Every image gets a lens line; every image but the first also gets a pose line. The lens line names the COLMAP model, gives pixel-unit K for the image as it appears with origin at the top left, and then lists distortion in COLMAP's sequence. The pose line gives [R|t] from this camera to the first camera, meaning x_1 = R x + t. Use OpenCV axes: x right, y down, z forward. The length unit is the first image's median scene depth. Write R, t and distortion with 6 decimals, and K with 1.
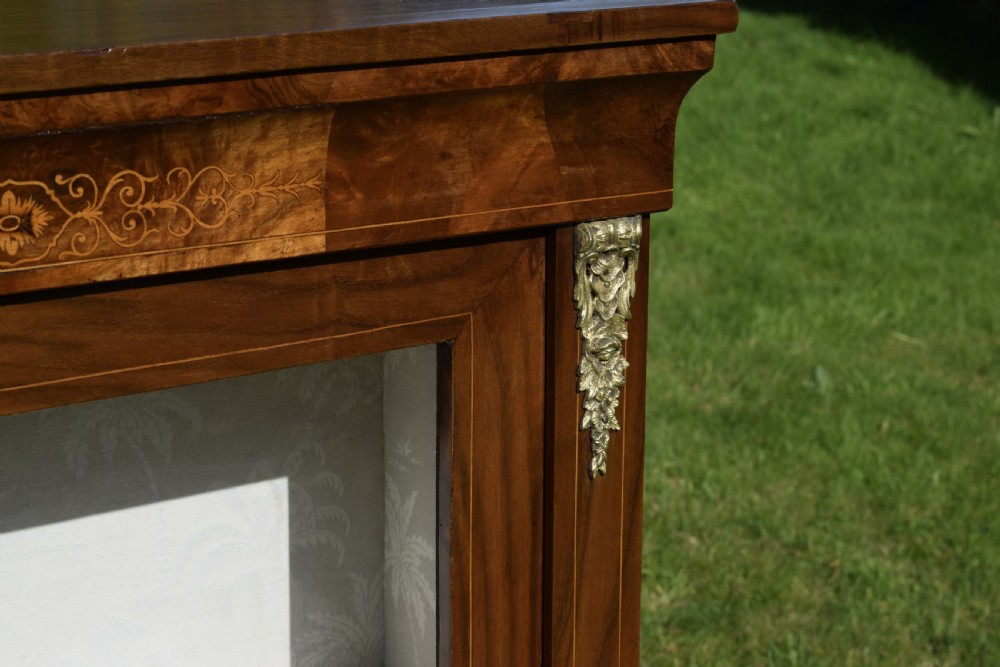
lens RADIAL K [[2269.8, 0, 508.3], [0, 2269.8, 341.0], [0, 0, 1]] dist [-0.026038, 0.000000]
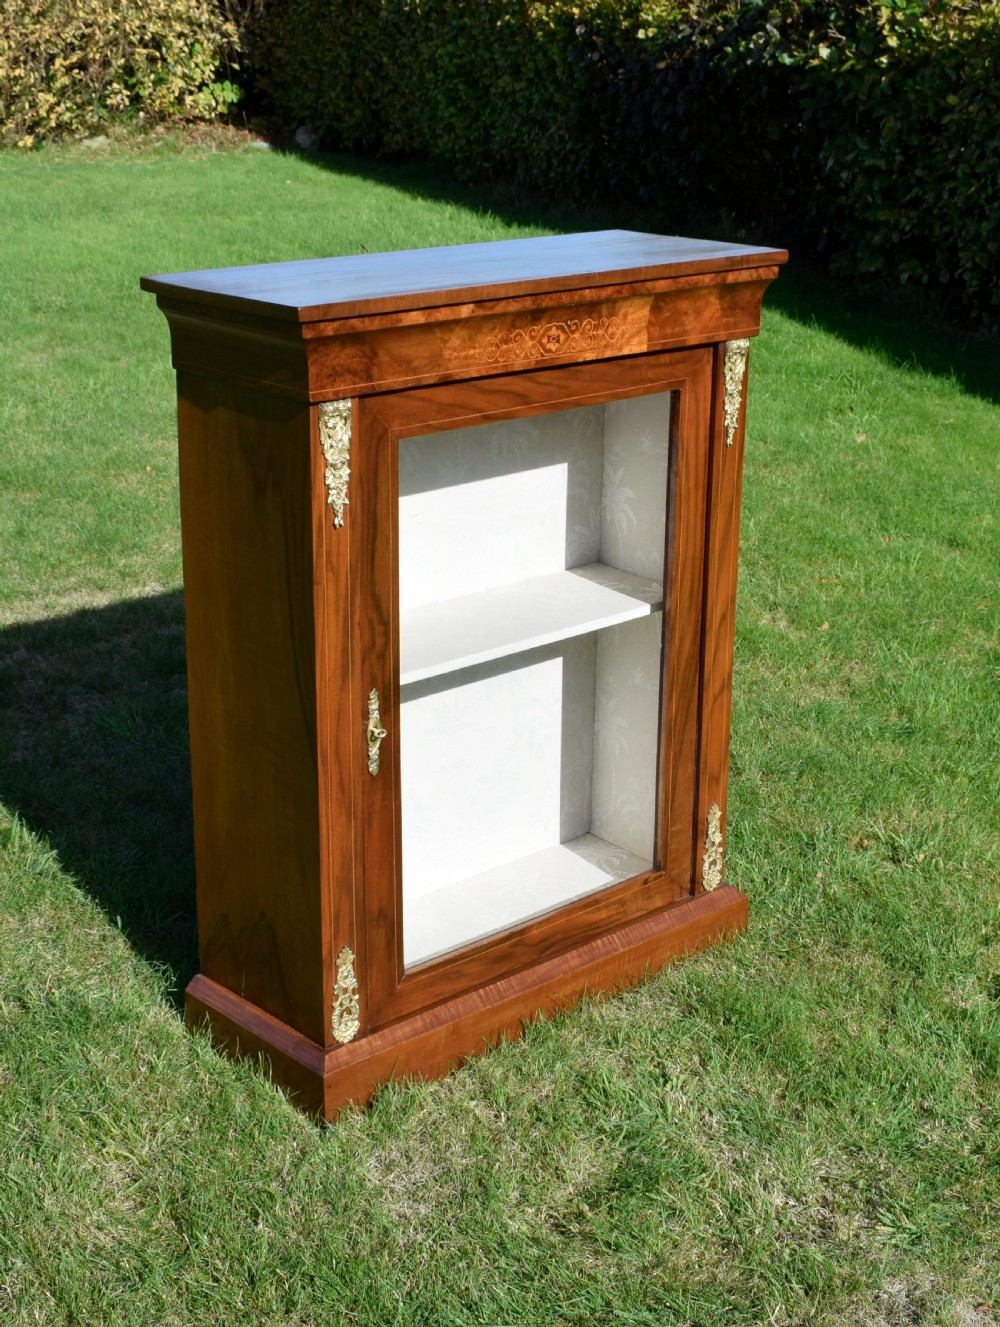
lens RADIAL K [[1923.5, 0, 551.7], [0, 1923.5, 697.6], [0, 0, 1]] dist [-0.027230, 0.000000]
pose [[0.988361, -0.043076, 0.145903, -0.504658], [0.028550, 0.994555, 0.100225, 0.125868], [-0.149426, -0.094893, 0.984209, -1.133602]]
